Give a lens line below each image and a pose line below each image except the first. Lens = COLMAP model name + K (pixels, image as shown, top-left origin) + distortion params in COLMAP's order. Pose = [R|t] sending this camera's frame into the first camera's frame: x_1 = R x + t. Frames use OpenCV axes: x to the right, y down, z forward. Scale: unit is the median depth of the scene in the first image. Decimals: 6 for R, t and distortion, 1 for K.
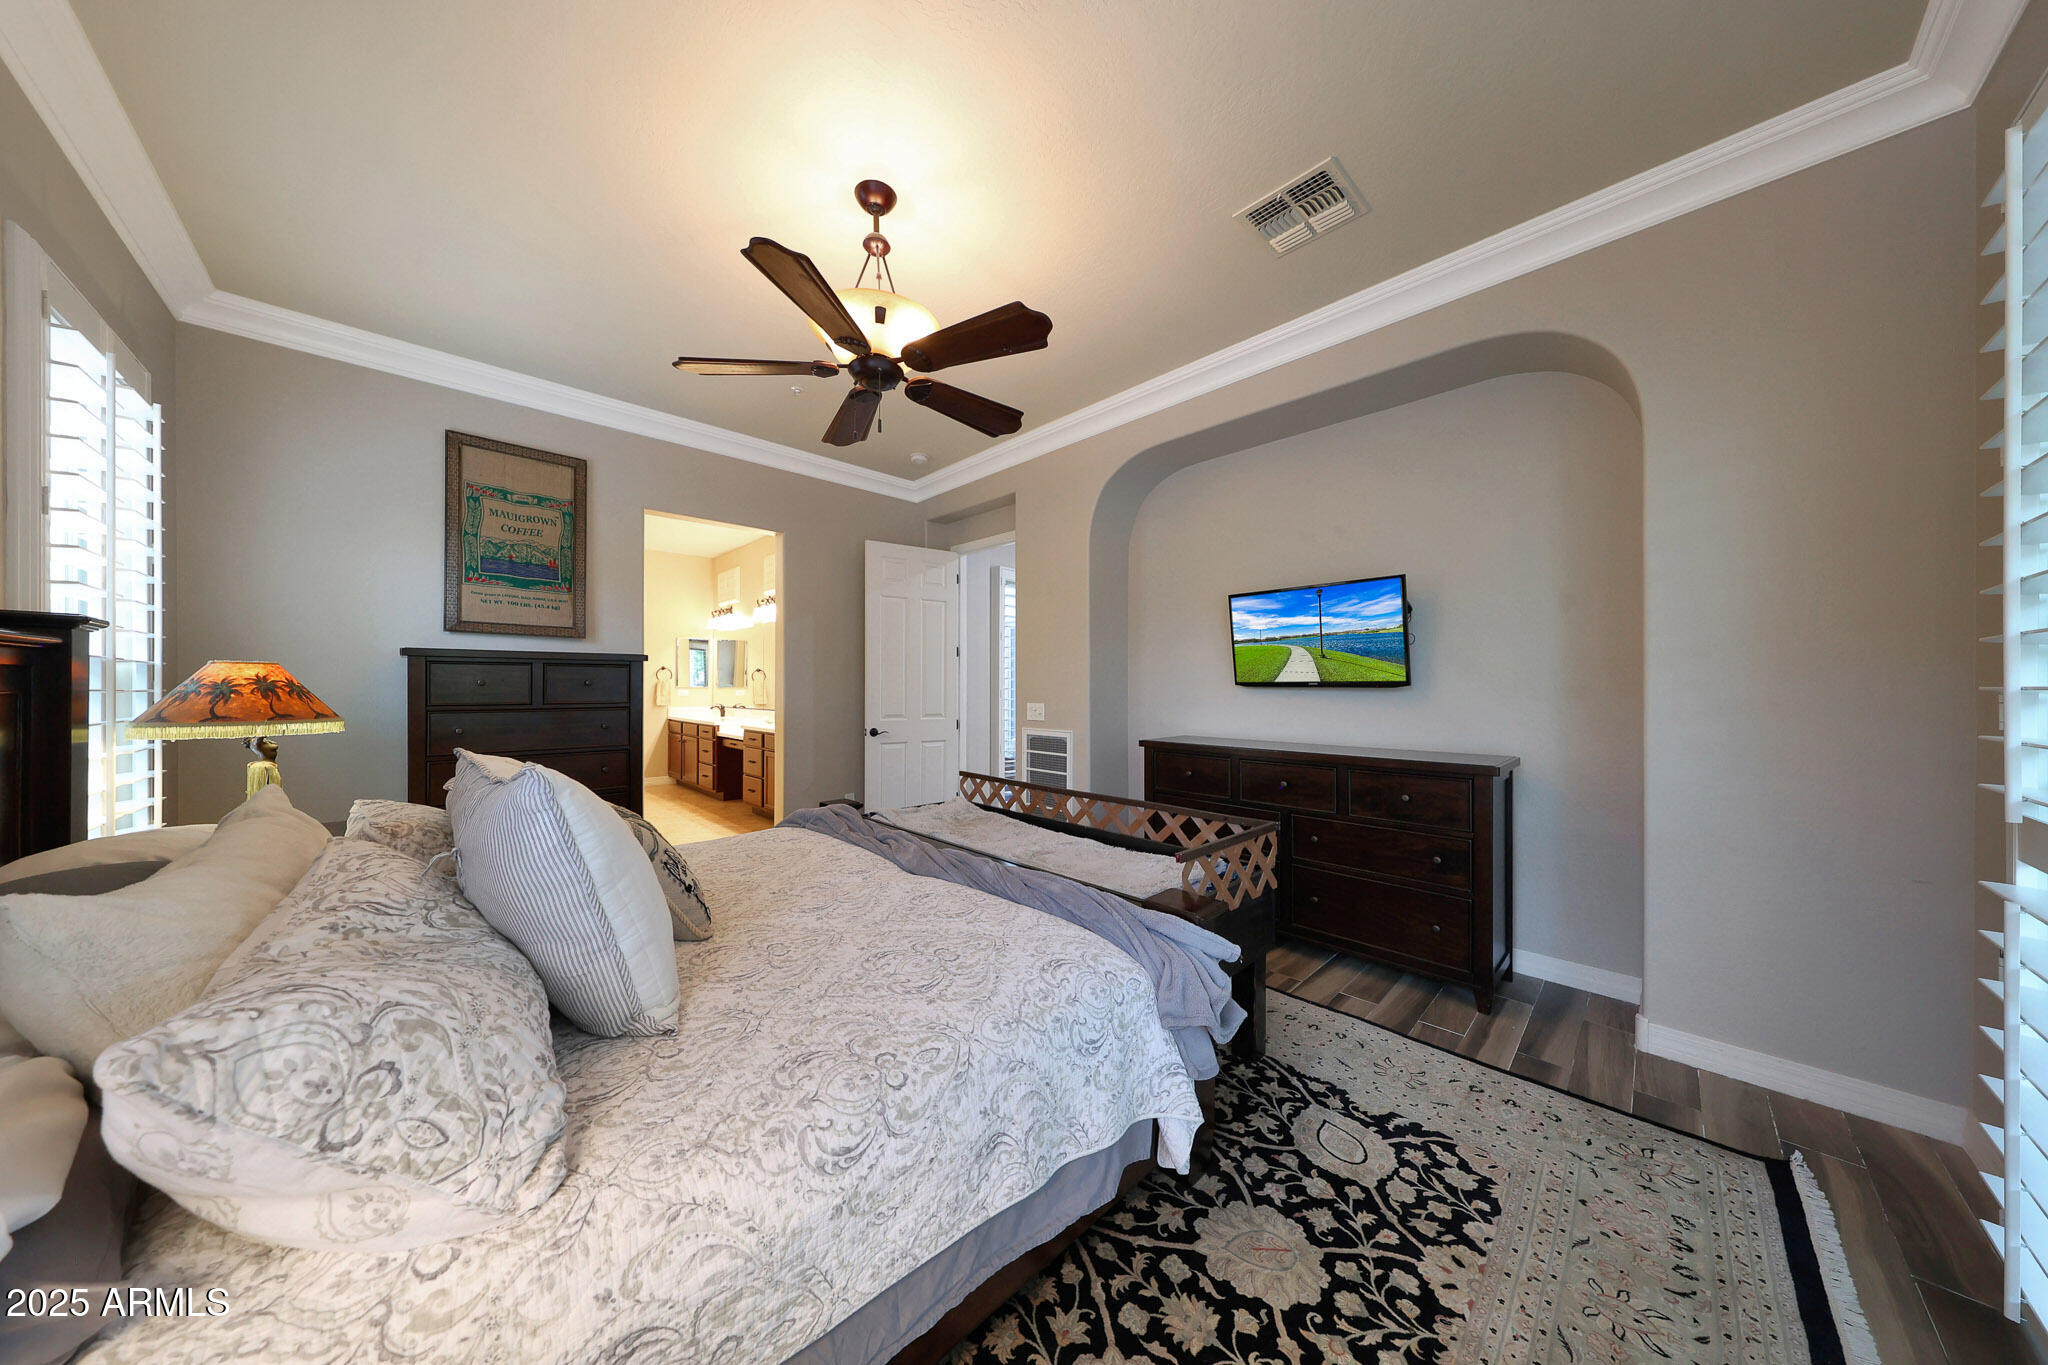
lens RADIAL K [[622.2, 0, 1016.2], [0, 622.2, 686.0], [0, 0, 1]] dist [0.000580, -0.000025]
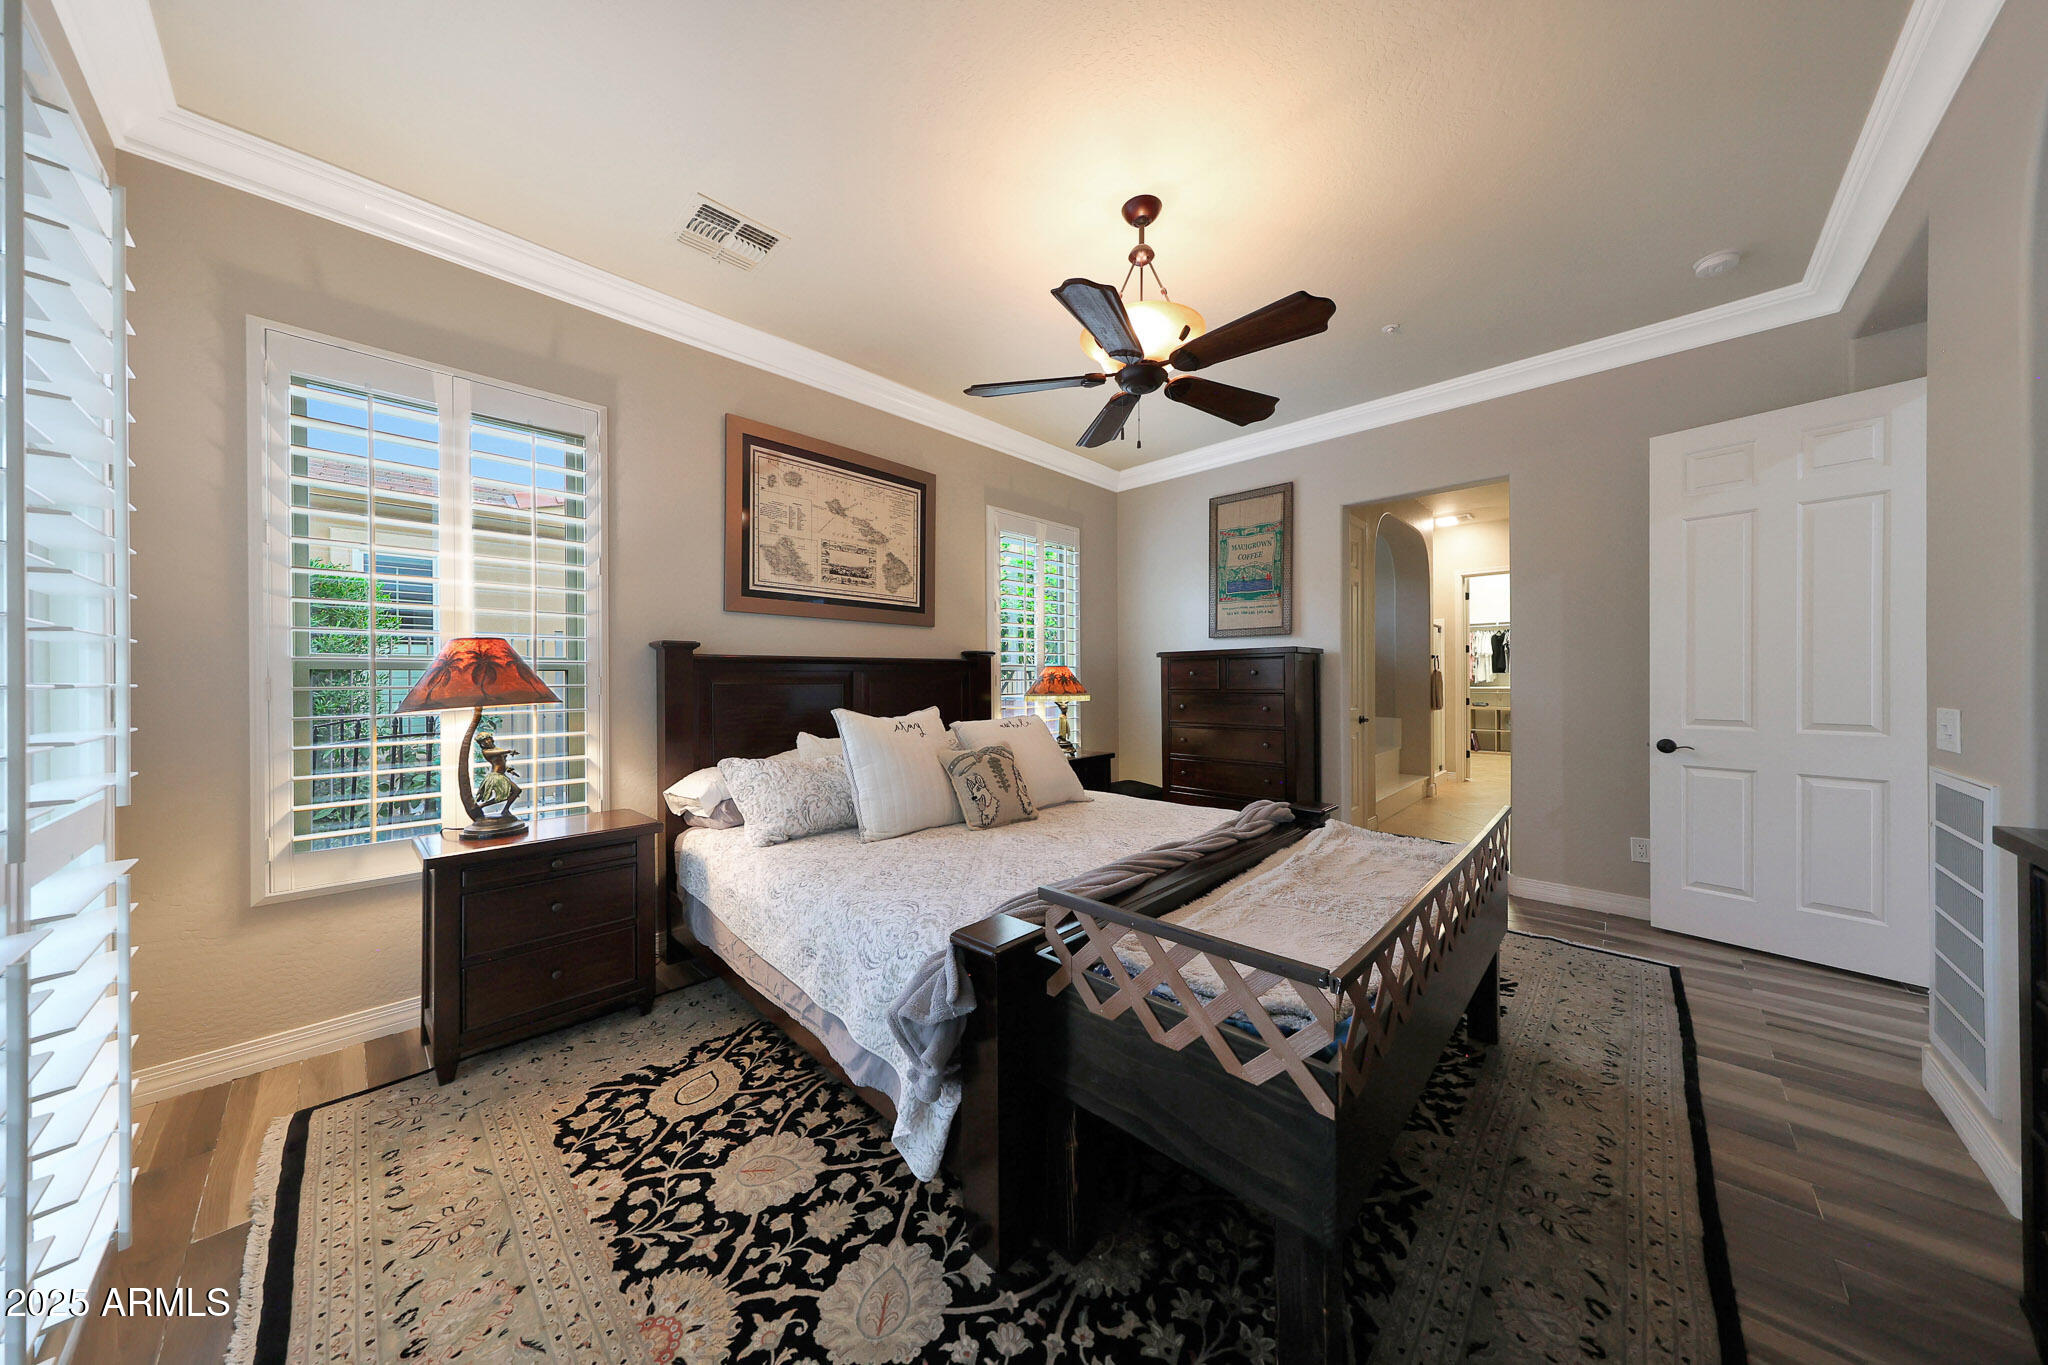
lens RADIAL K [[647.9, 0, 1020.1], [0, 647.9, 675.3], [0, 0, 1]] dist [0.000805, 0.000137]
pose [[0.043481, -0.006839, -0.999031, 1.265800], [0.009676, 0.999933, -0.006424, 0.008825], [0.999007, -0.009388, 0.043544, 1.095979]]
